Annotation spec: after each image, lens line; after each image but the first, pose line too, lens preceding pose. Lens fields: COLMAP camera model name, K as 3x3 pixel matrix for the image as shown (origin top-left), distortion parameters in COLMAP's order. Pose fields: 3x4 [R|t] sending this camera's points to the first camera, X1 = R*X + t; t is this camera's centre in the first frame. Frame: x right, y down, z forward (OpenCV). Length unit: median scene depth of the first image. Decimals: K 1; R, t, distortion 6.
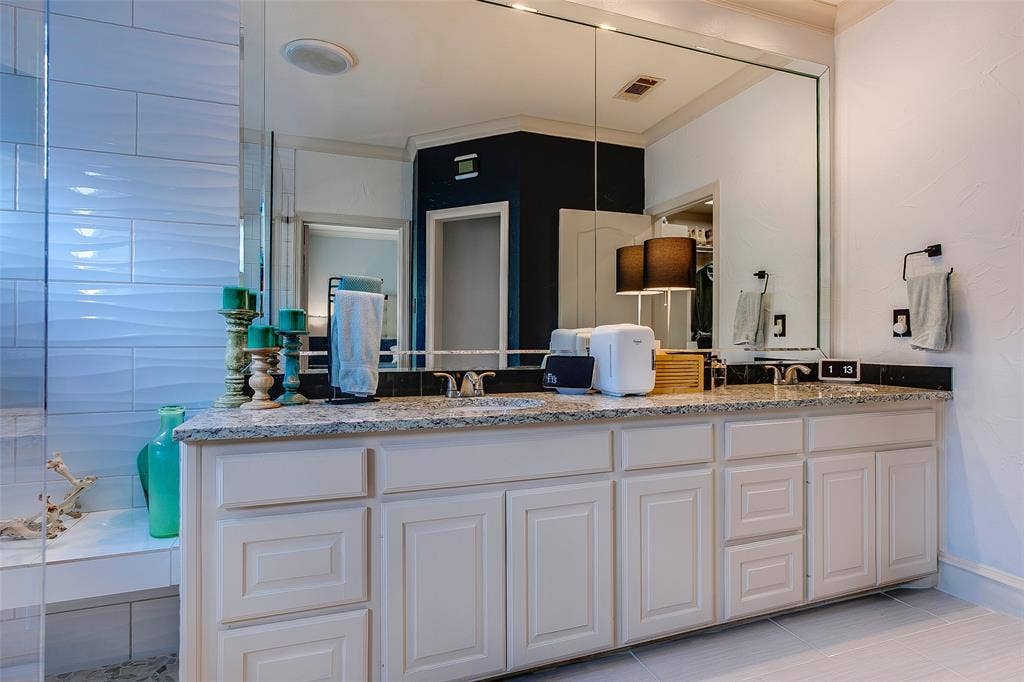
lens RADIAL K [[537.5, 0, 519.0], [0, 537.5, 339.0], [0, 0, 1]] dist [-0.025298, 0.015963]
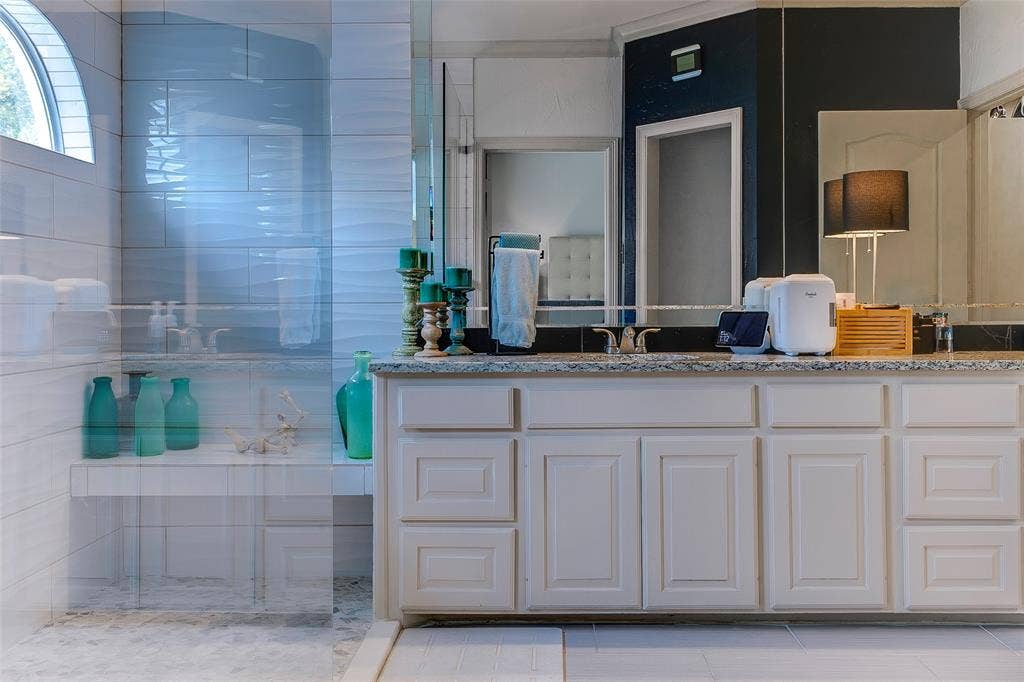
lens RADIAL K [[1162.9, 0, 512.4], [0, 1162.9, 336.0], [0, 0, 1]] dist [0.033235, 0.000000]
pose [[0.922790, 0.002529, -0.385295, 0.572332], [0.005951, 0.999766, 0.020815, 0.034905], [0.385258, -0.021501, 0.922558, -1.102433]]
